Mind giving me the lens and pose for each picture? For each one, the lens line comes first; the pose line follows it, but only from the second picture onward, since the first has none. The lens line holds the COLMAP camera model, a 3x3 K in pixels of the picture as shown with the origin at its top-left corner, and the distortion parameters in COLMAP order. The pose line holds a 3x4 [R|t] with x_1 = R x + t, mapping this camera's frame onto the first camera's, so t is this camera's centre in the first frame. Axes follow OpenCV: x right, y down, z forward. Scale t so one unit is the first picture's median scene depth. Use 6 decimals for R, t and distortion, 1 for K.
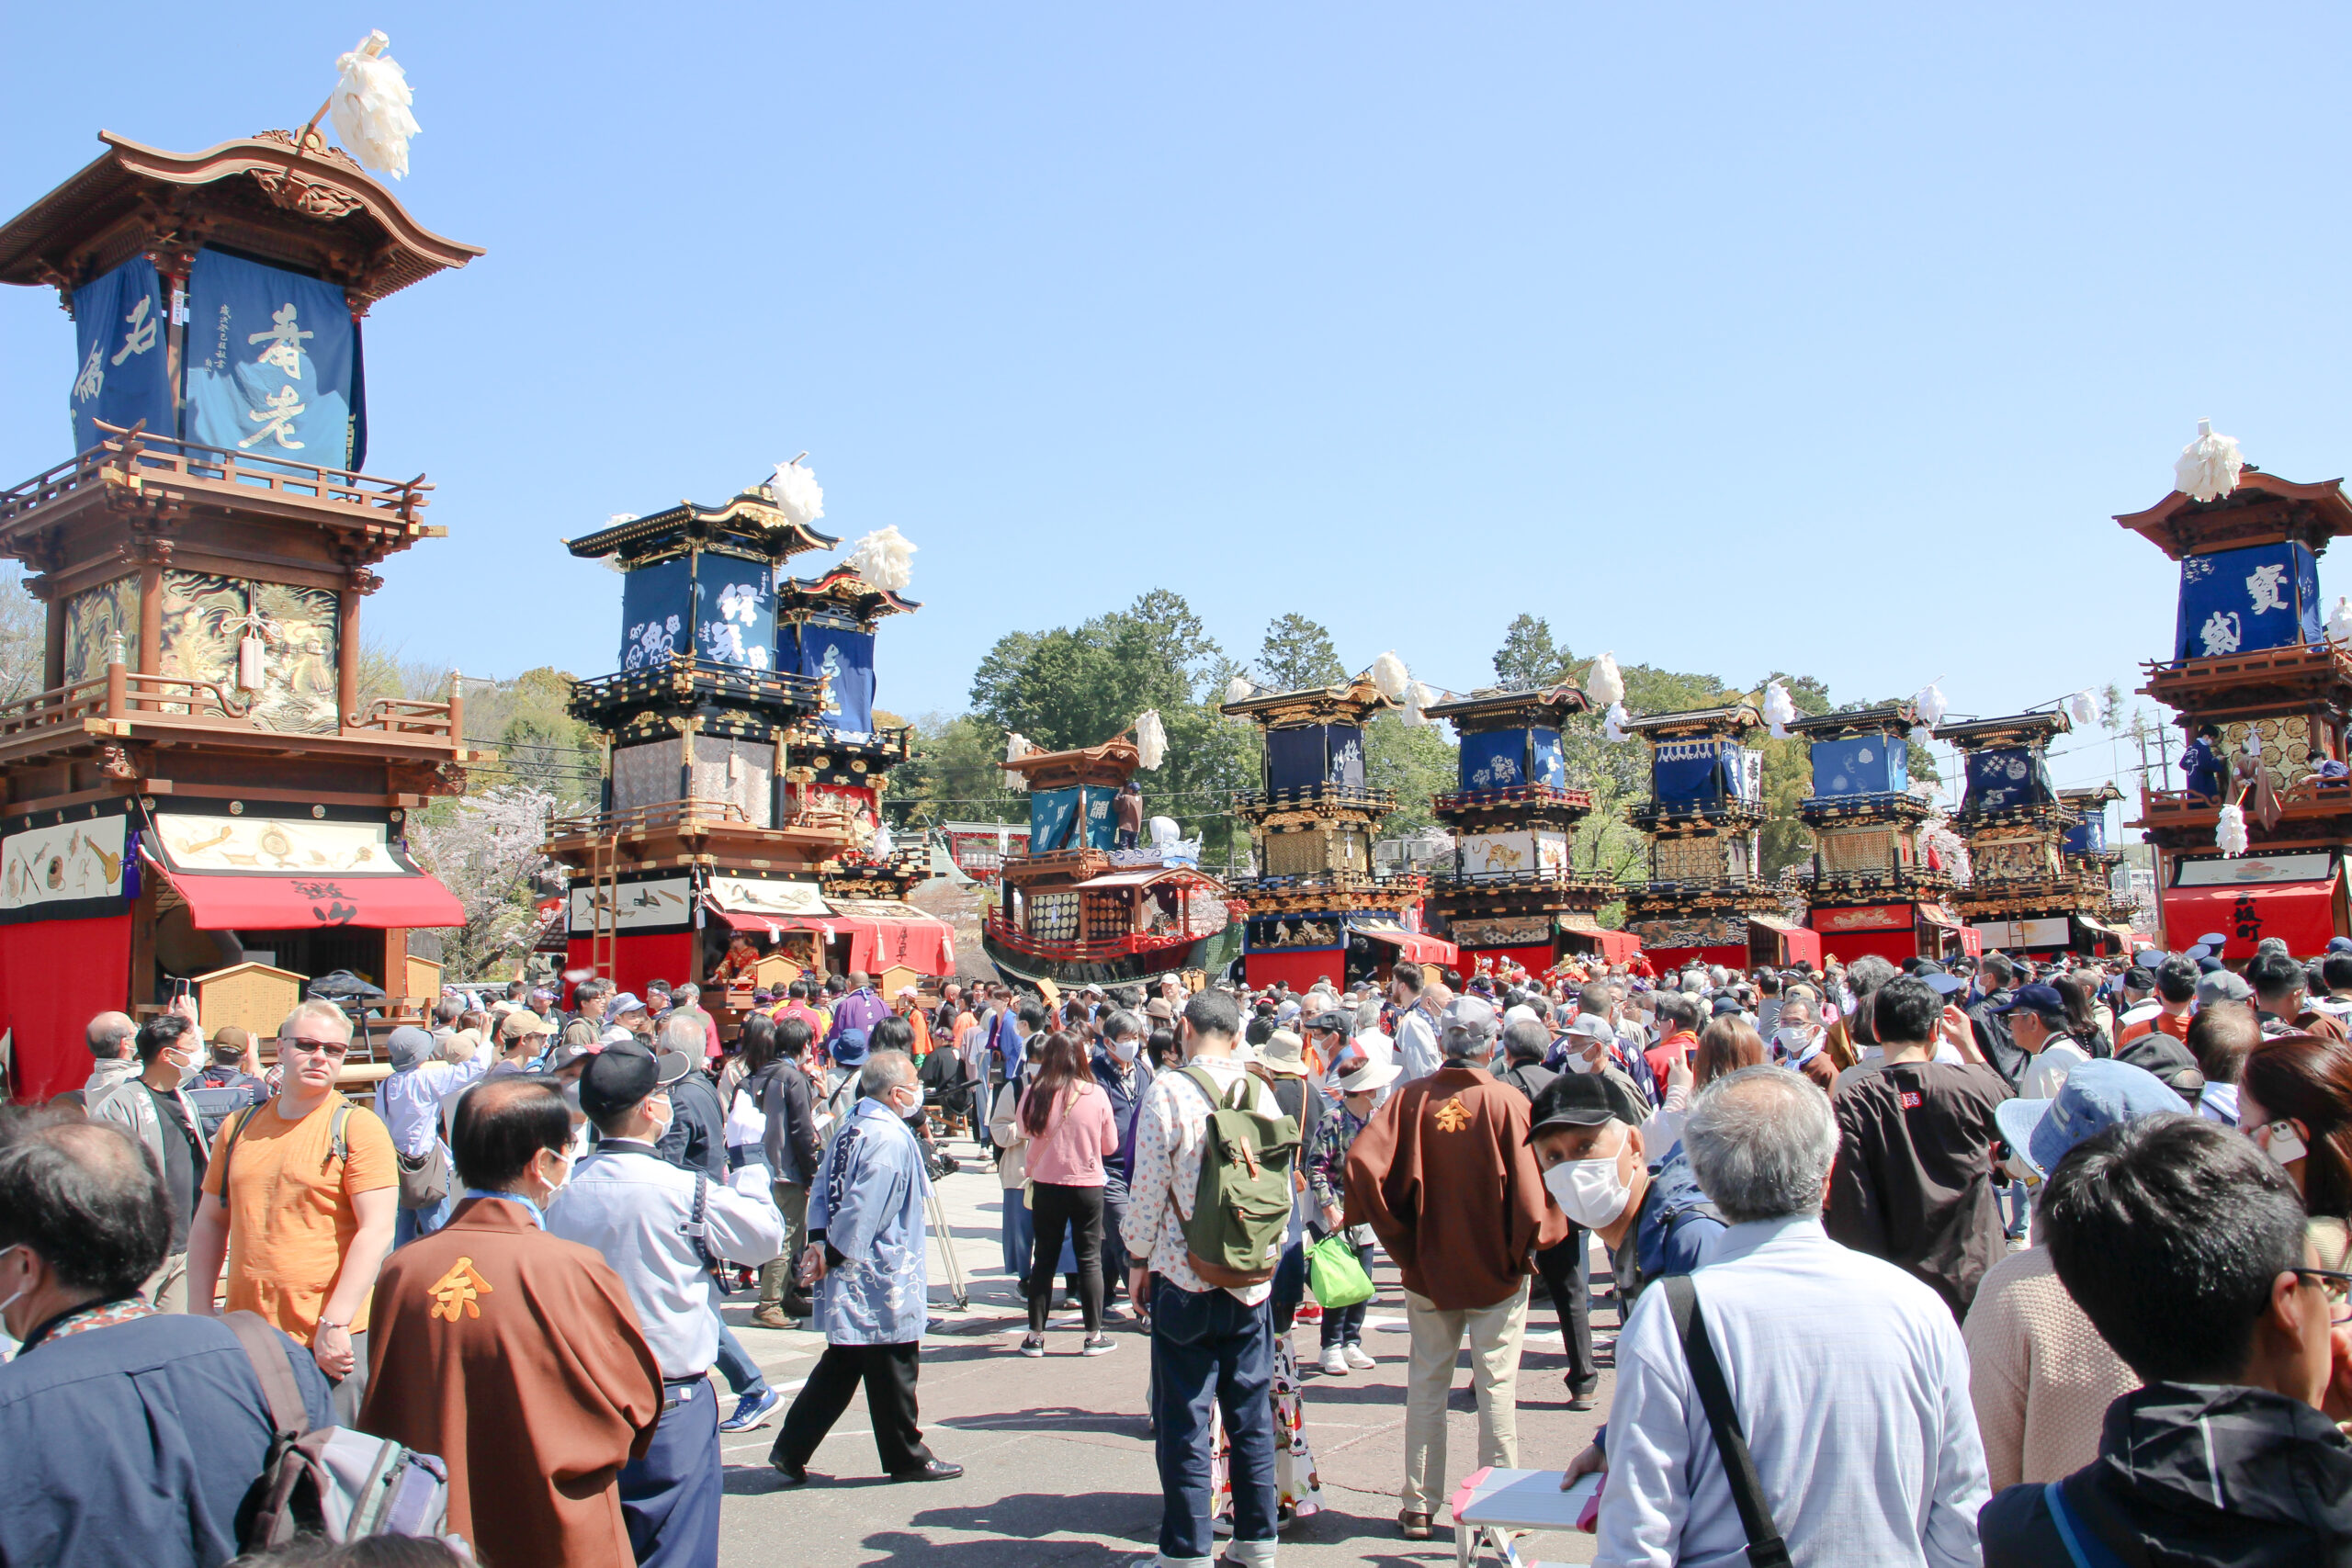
lens RADIAL K [[1974.8, 0, 1176.0], [0, 1974.8, 784.0], [0, 0, 1]] dist [-0.217632, -0.000193]
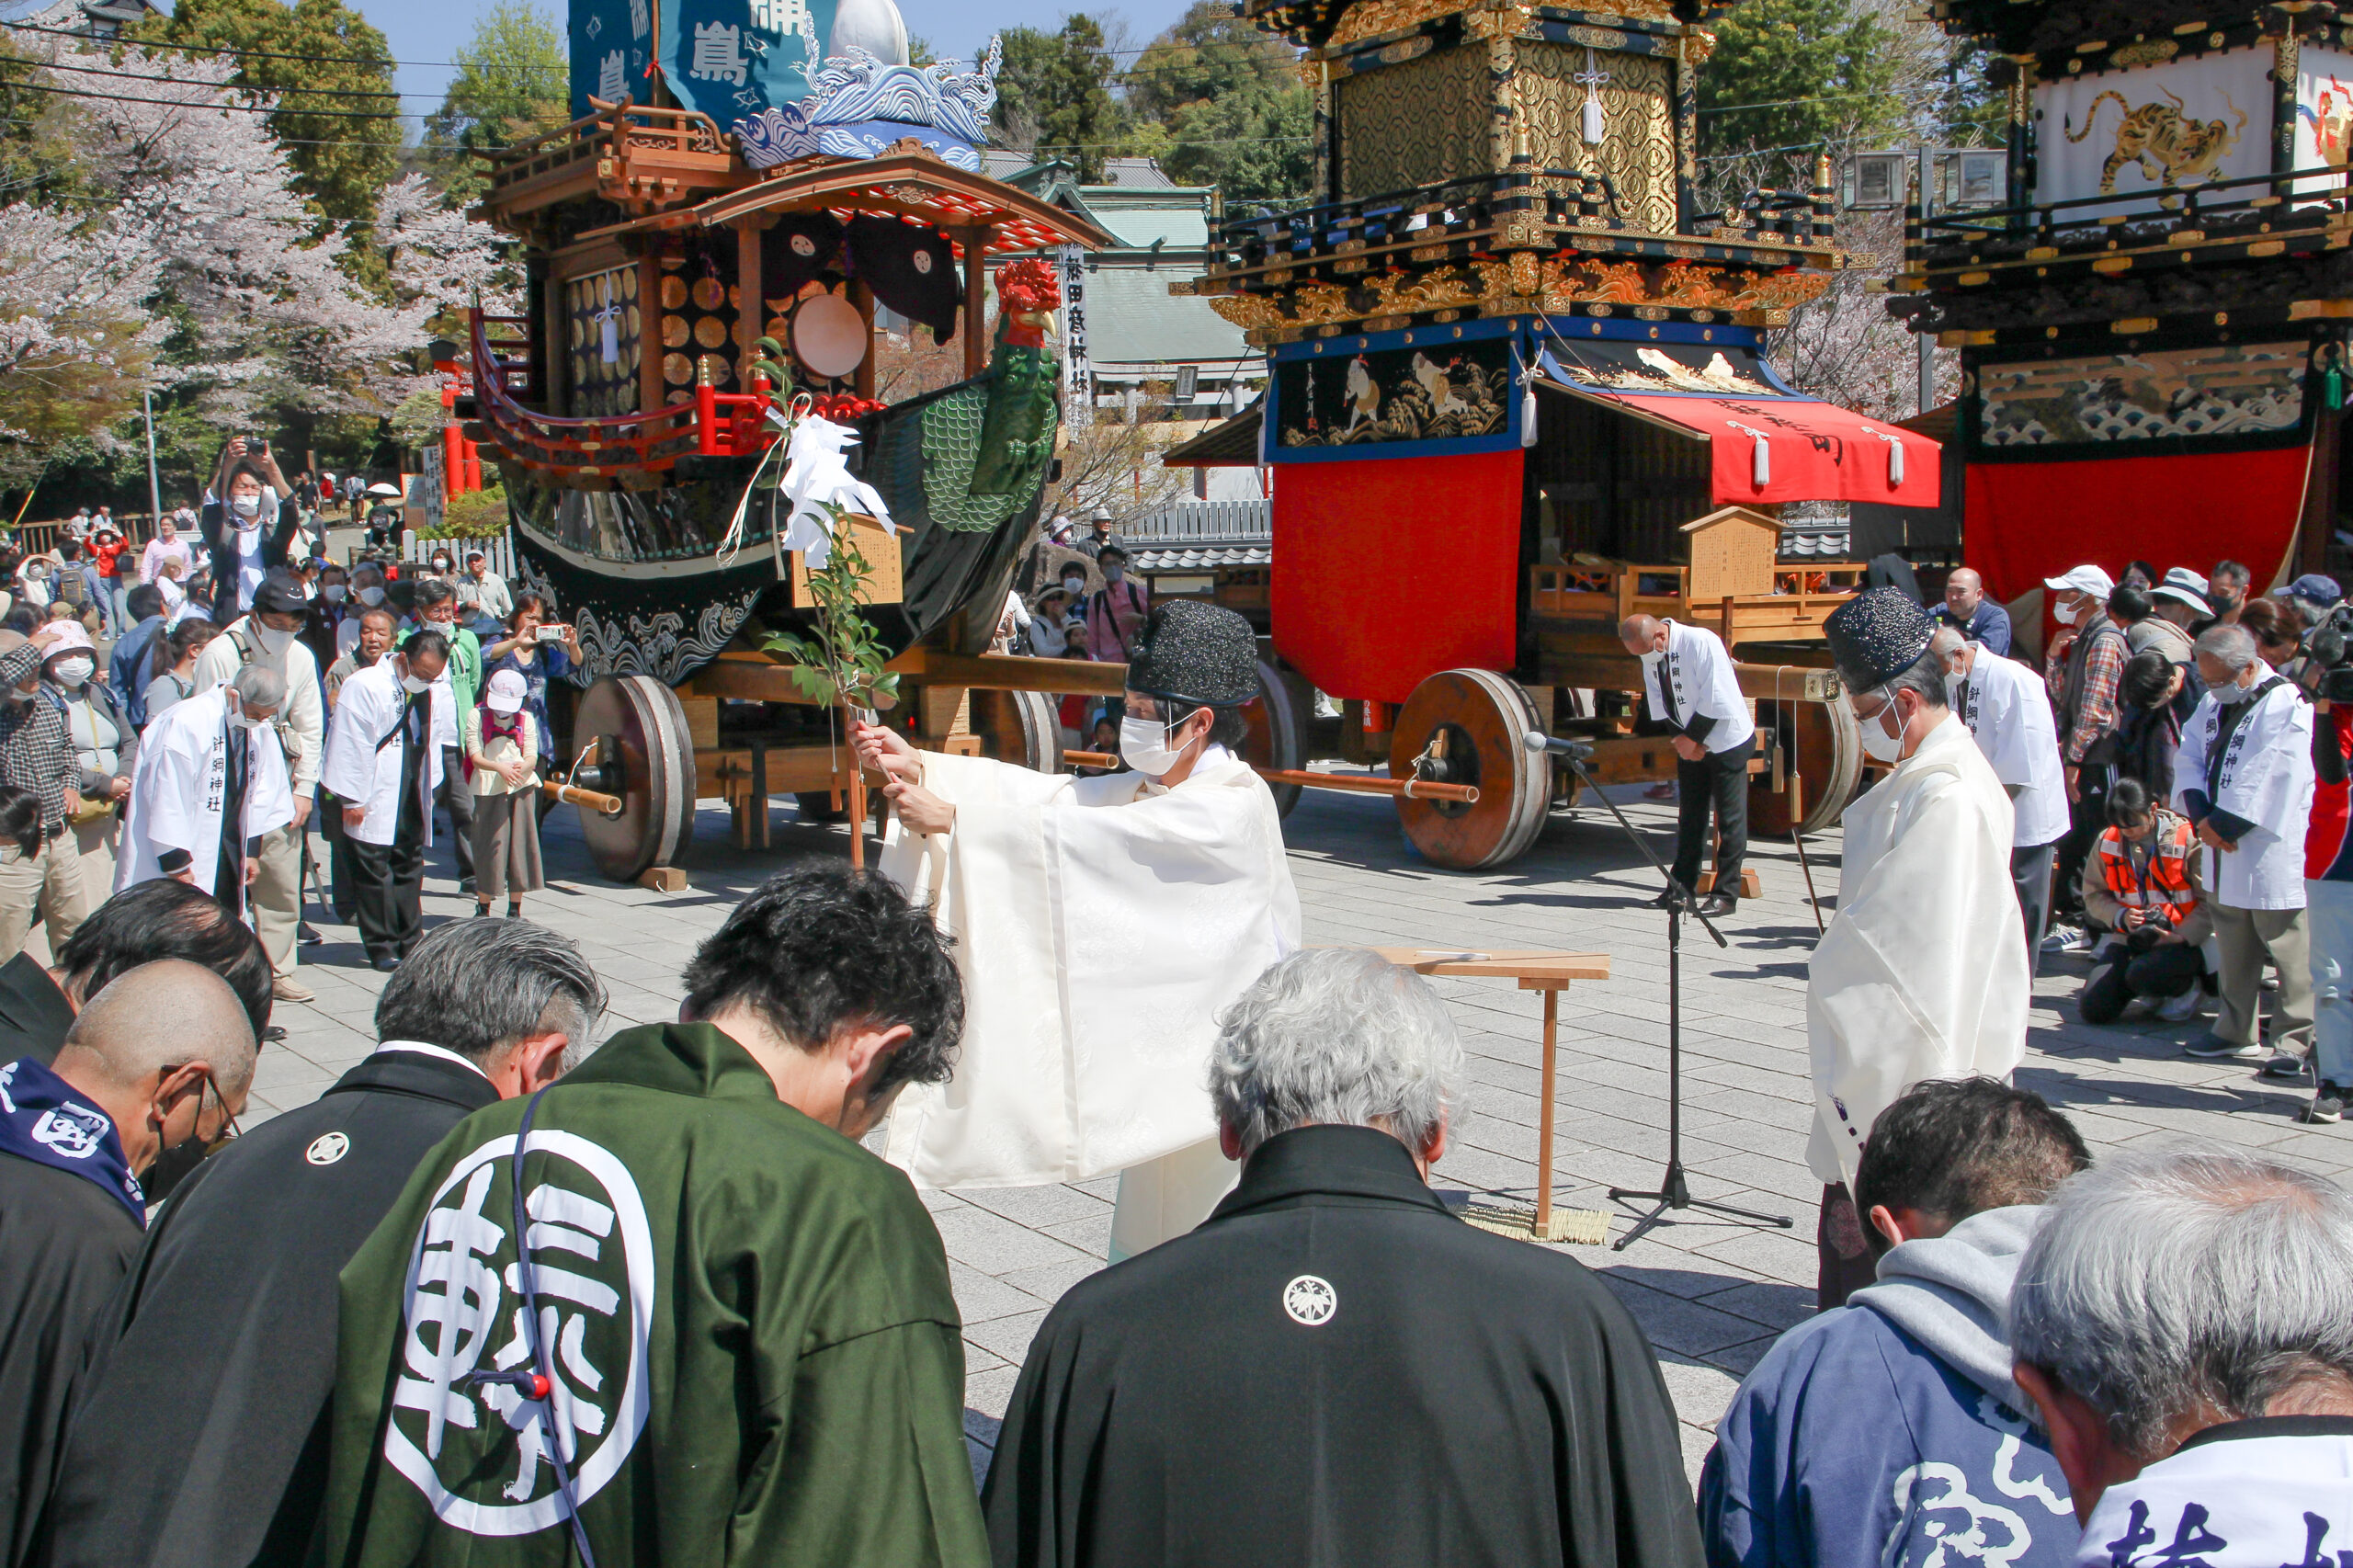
lens RADIAL K [[2579.4, 0, 1176.5], [0, 2579.4, 784.0], [0, 0, 1]] dist [-0.018178, -0.000153]
pose [[0.961783, 0.040992, -0.270729, 0.136734], [0.014977, 0.979374, 0.201500, 0.052855], [0.273405, -0.197854, 0.941331, 0.595420]]
